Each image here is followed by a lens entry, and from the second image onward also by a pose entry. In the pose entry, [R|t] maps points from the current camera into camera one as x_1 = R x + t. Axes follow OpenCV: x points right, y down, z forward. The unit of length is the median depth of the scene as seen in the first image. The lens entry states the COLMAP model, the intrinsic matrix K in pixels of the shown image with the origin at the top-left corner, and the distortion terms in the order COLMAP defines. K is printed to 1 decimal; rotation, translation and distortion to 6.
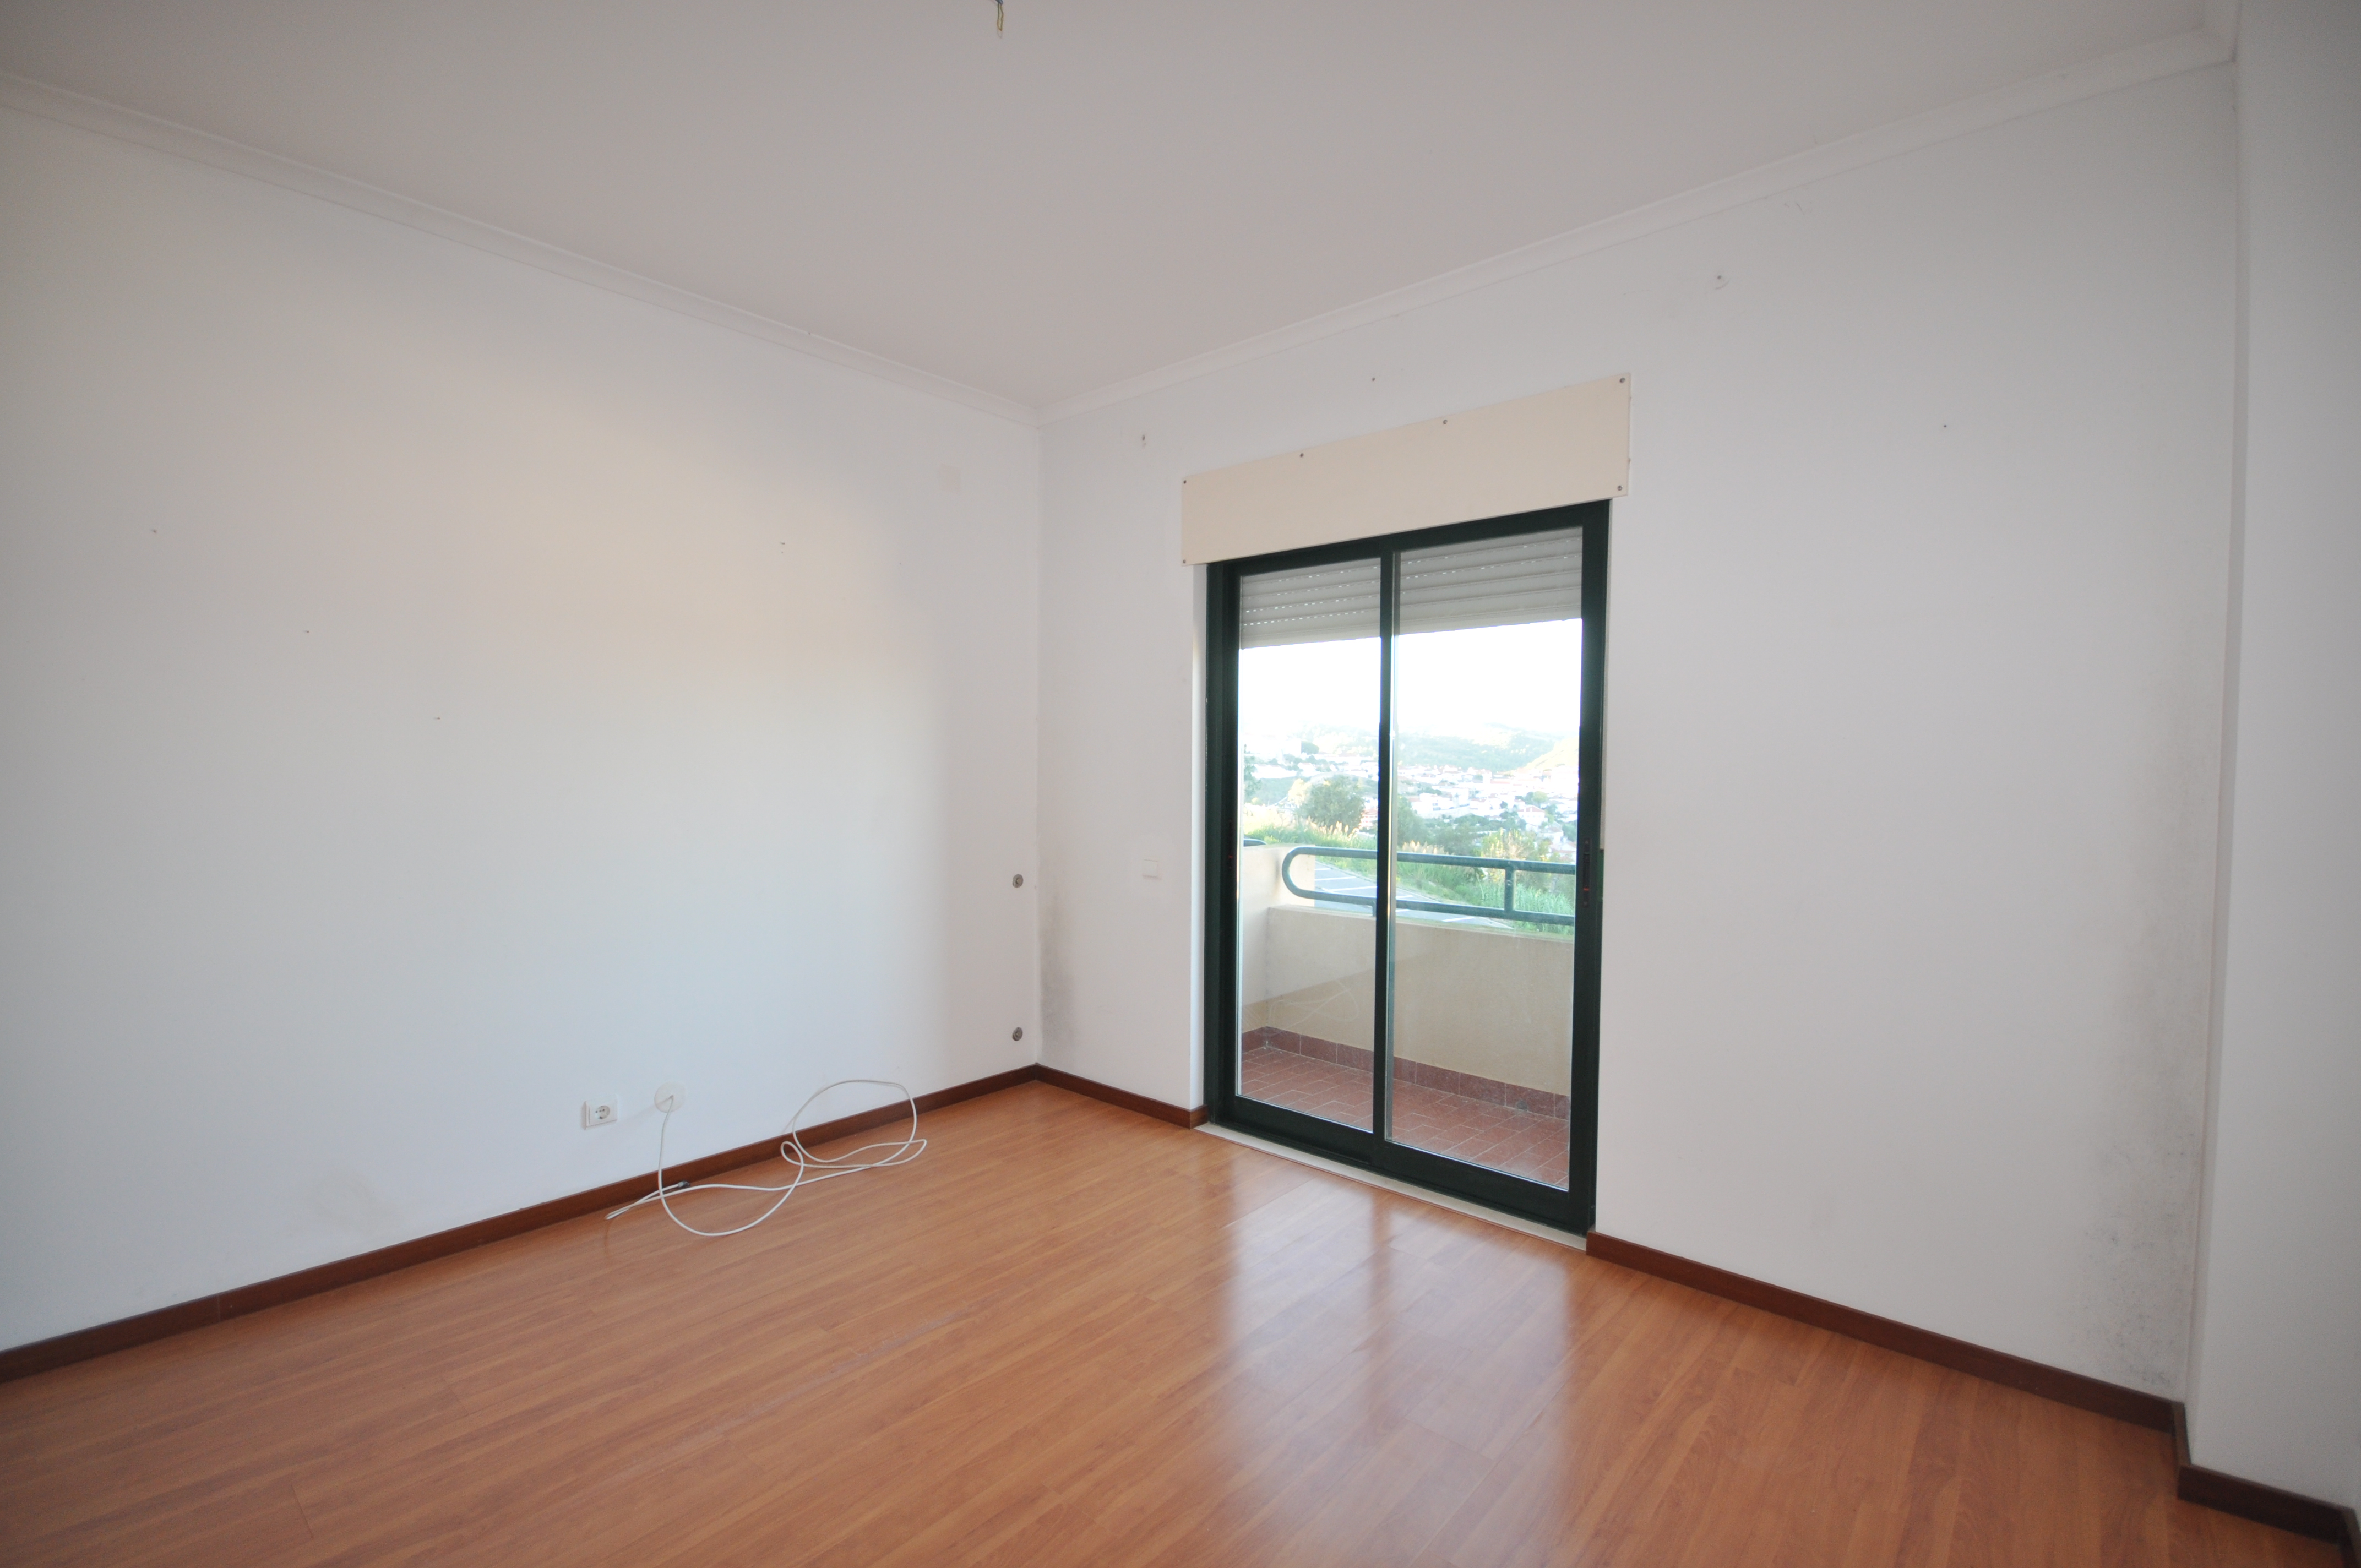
lens RADIAL K [[1033.9, 0, 1179.5], [0, 1033.9, 800.8], [0, 0, 1]] dist [-0.000284, 0.000318]
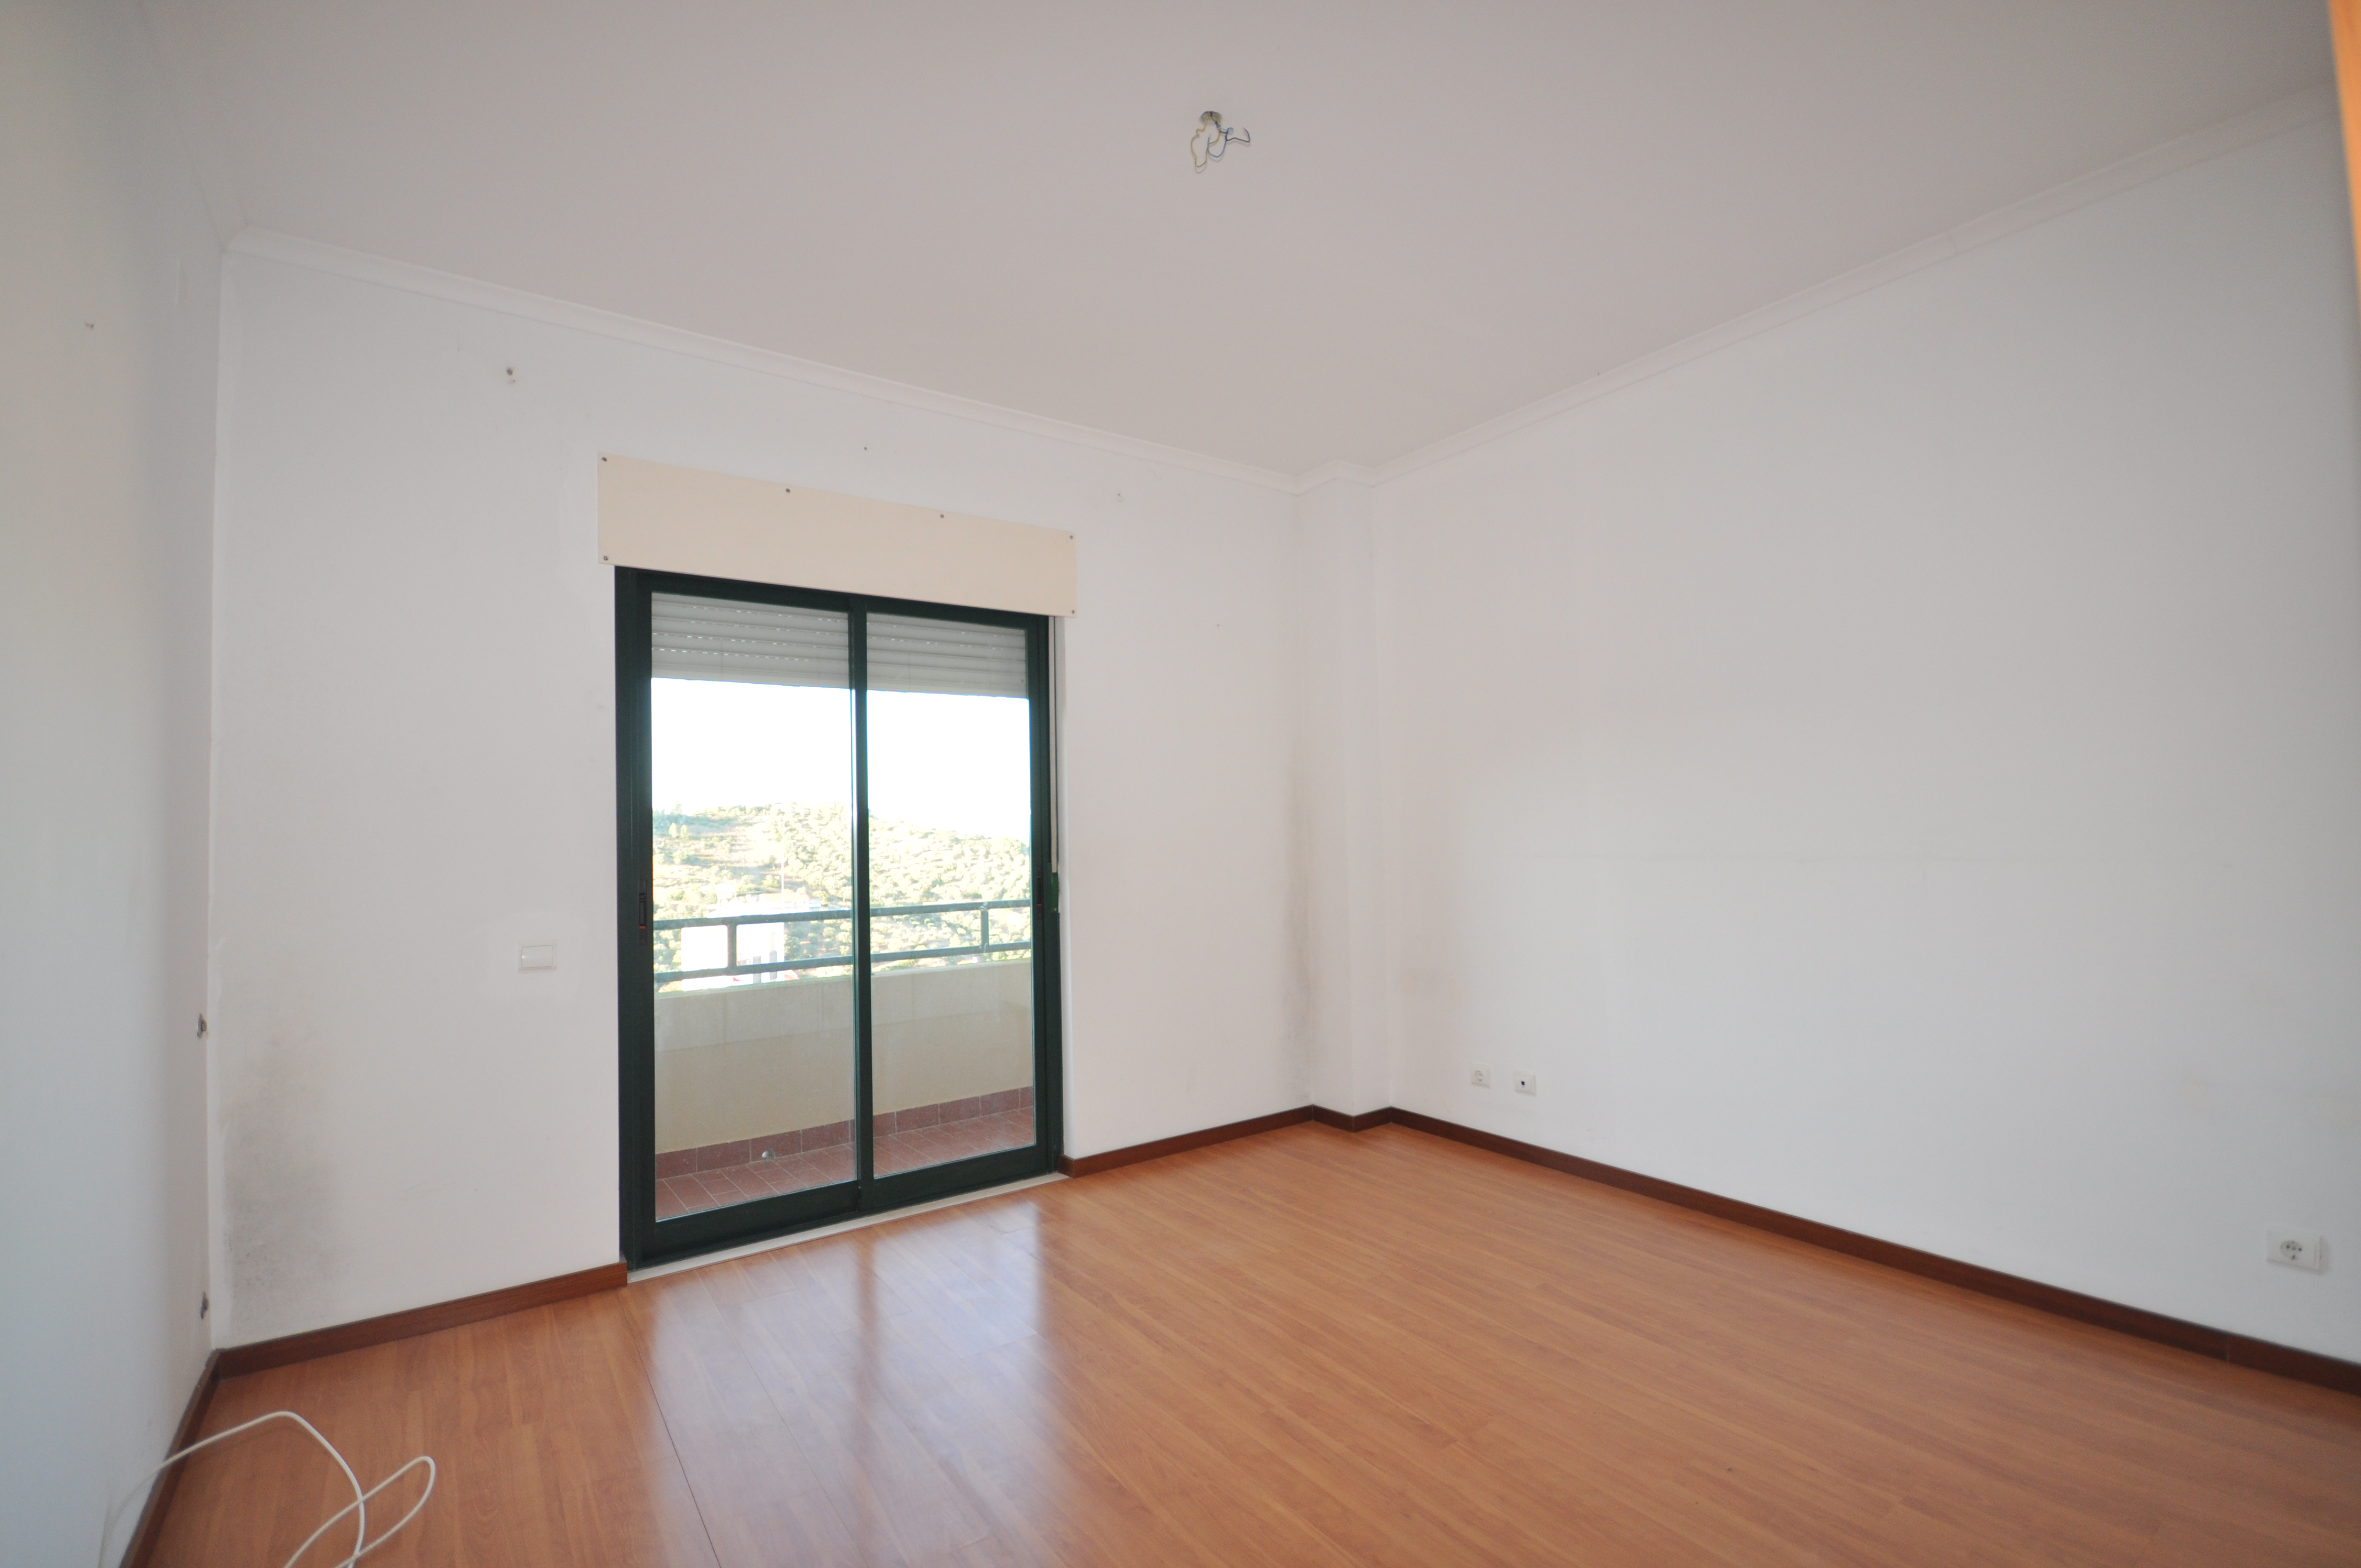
lens RADIAL K [[1036.3, 0, 1191.9], [0, 1036.3, 800.2], [0, 0, 1]] dist [-0.001721, -0.000140]
pose [[0.227295, 0.016902, 0.973679, -0.746509], [0.059445, 0.997744, -0.031197, 0.005119], [-0.972010, 0.064971, 0.225778, 0.445821]]
